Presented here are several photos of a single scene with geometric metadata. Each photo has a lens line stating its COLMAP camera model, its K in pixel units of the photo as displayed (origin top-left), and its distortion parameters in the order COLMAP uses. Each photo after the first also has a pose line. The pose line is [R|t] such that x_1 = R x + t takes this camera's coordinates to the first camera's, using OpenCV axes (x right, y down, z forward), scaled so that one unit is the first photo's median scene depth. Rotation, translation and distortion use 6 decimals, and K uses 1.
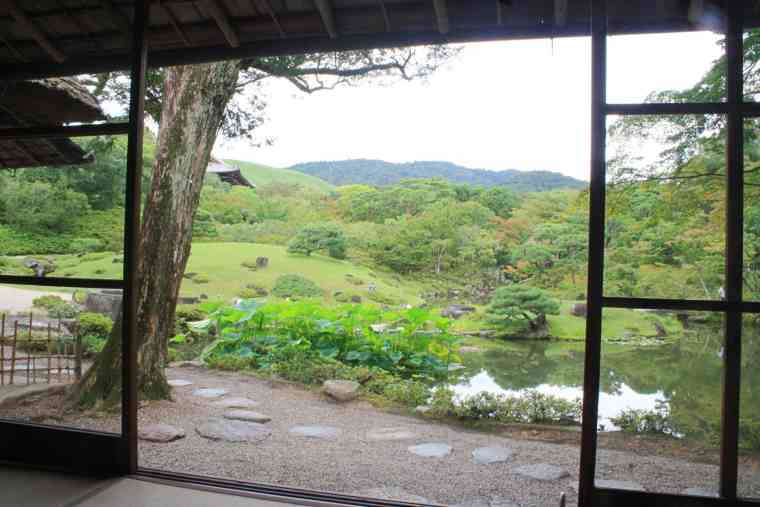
lens RADIAL K [[665.2, 0, 380.0], [0, 665.2, 253.5], [0, 0, 1]] dist [-0.001573, 0.000358]
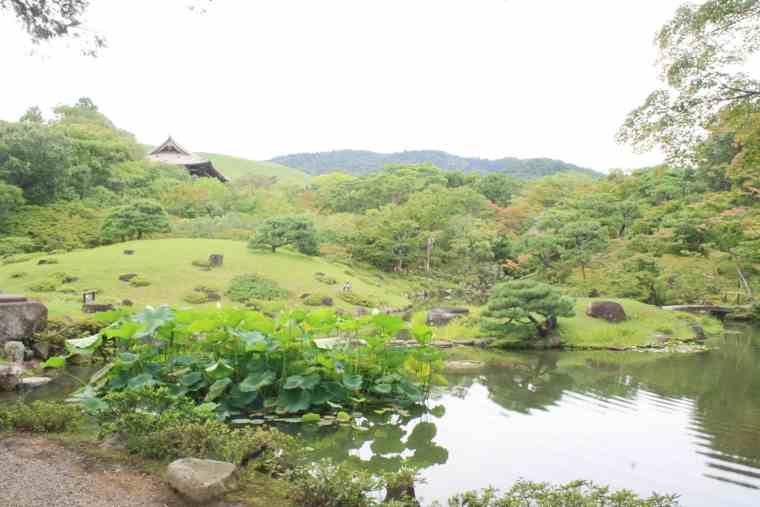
lens RADIAL K [[673.3, 0, 380.0], [0, 673.3, 253.5], [0, 0, 1]] dist [-0.003584, -0.004012]
pose [[0.999776, -0.020694, 0.004328, 0.023286], [0.020695, 0.999786, -0.000305, 0.007986], [-0.004321, 0.000395, 0.999991, 0.126376]]
